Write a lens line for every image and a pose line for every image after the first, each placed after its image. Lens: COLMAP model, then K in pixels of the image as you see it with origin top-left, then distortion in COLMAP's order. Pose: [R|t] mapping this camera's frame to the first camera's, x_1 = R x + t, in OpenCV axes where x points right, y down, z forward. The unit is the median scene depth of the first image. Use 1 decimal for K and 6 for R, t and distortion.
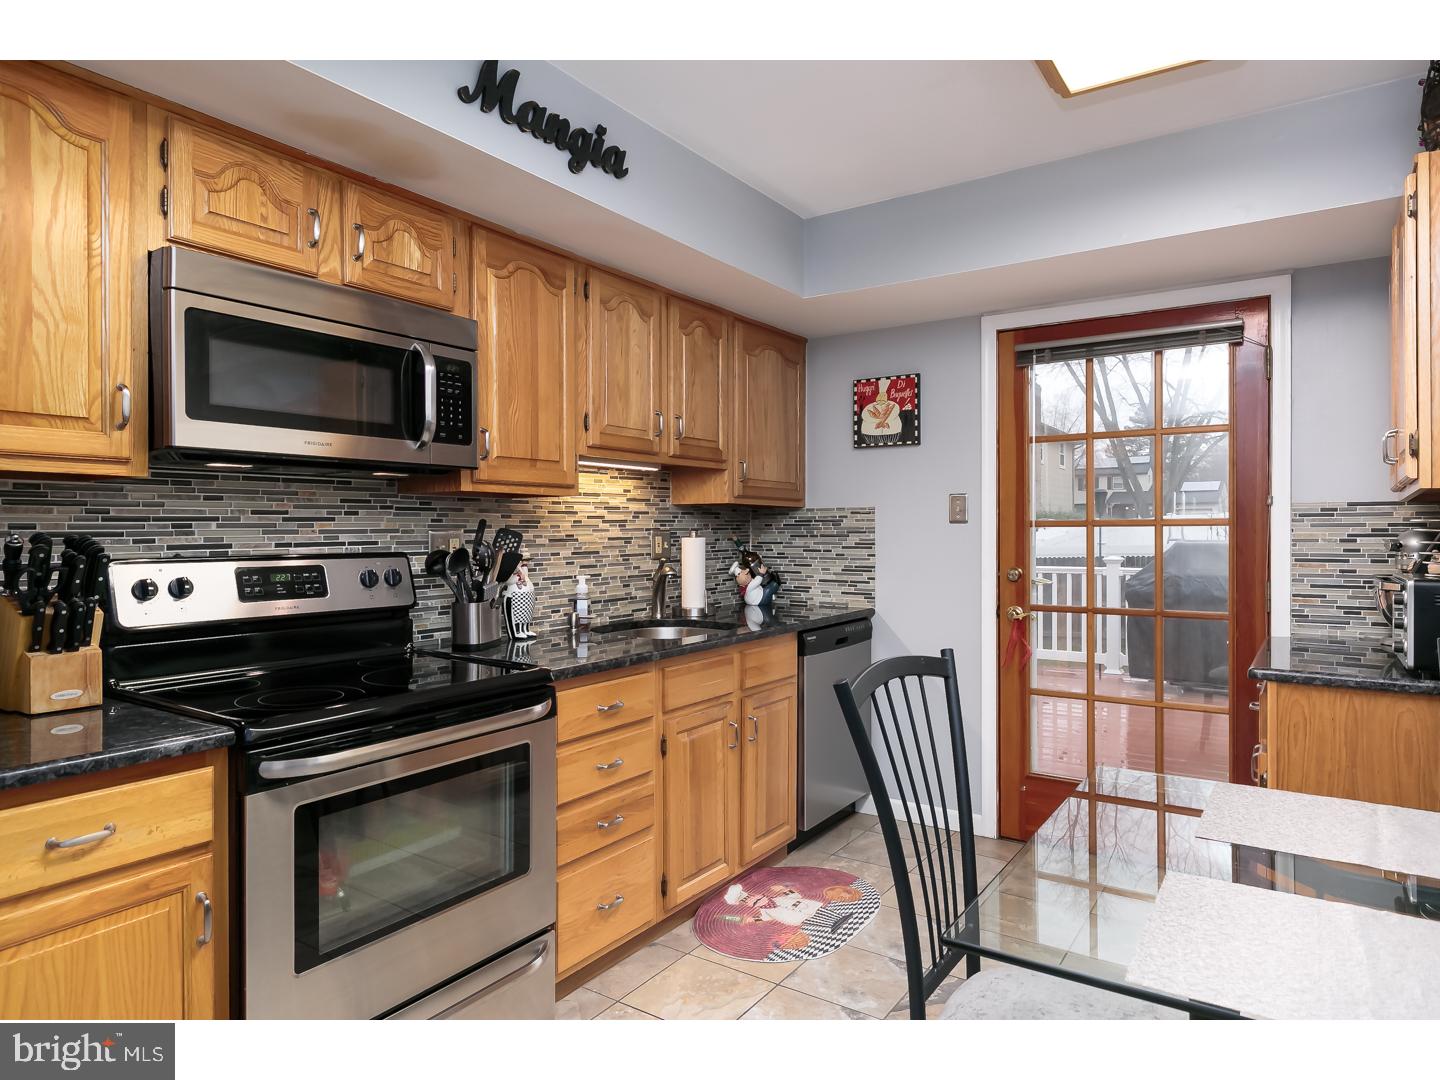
lens RADIAL K [[867.2, 0, 728.1], [0, 867.2, 535.3], [0, 0, 1]] dist [-0.004271, 0.000641]
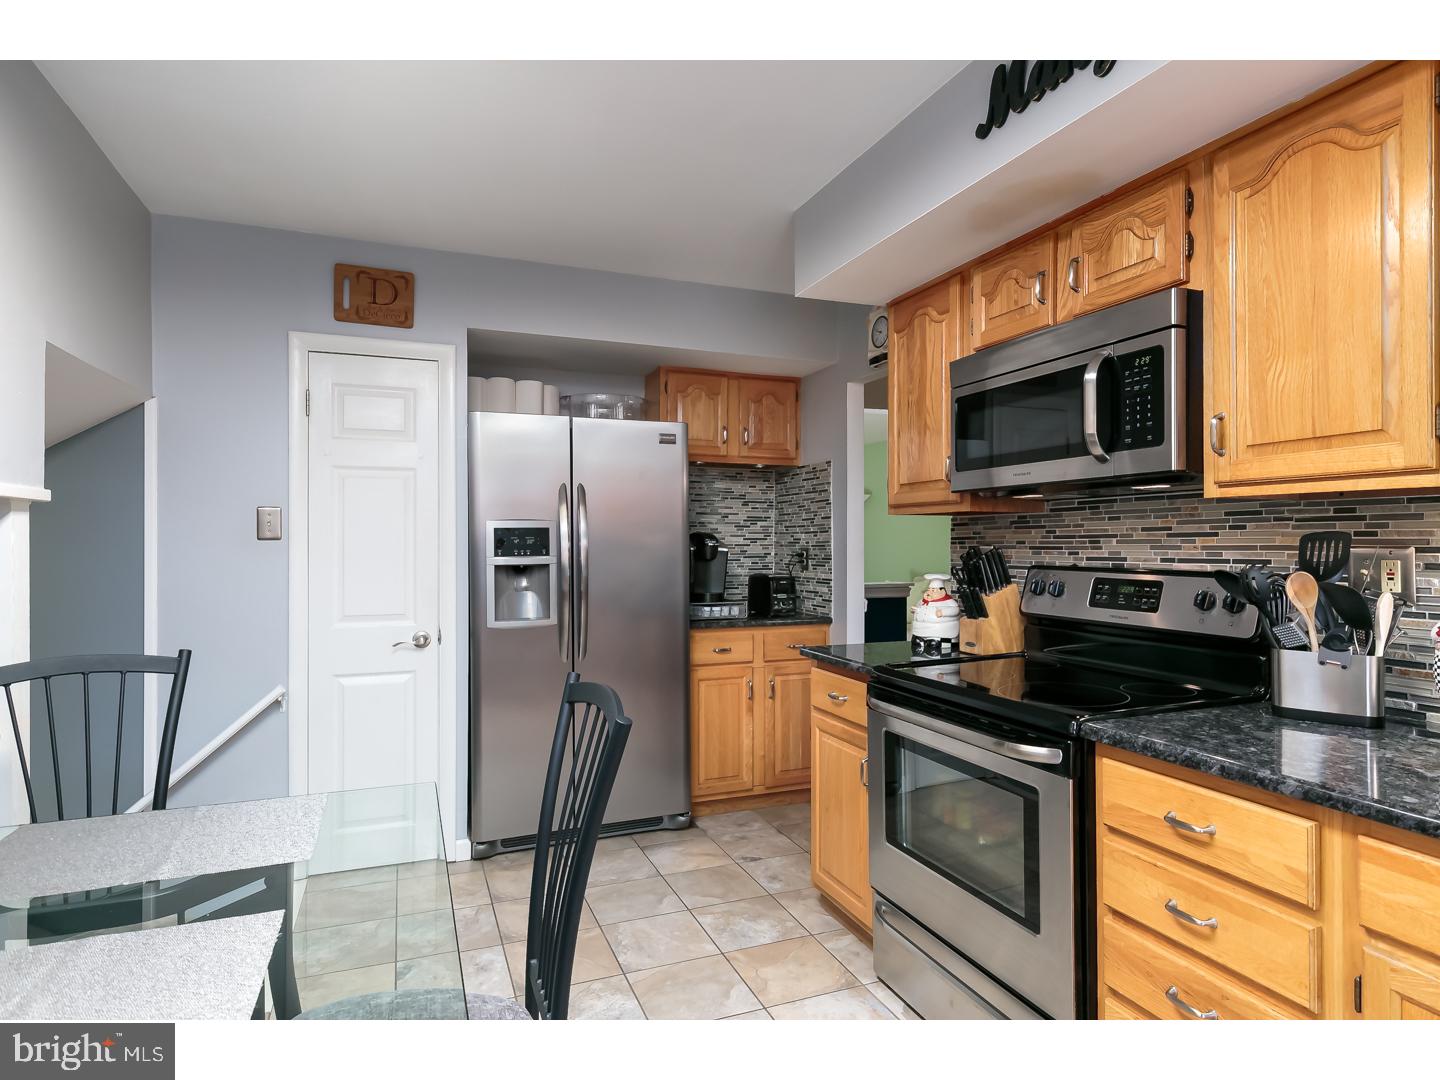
lens RADIAL K [[822.4, 0, 723.1], [0, 822.4, 542.2], [0, 0, 1]] dist [-0.003340, 0.000432]
pose [[-0.566097, 0.001422, -0.824337, 0.599953], [-0.005597, 0.999969, 0.005569, -0.012983], [0.824319, 0.007766, -0.566072, 1.129367]]
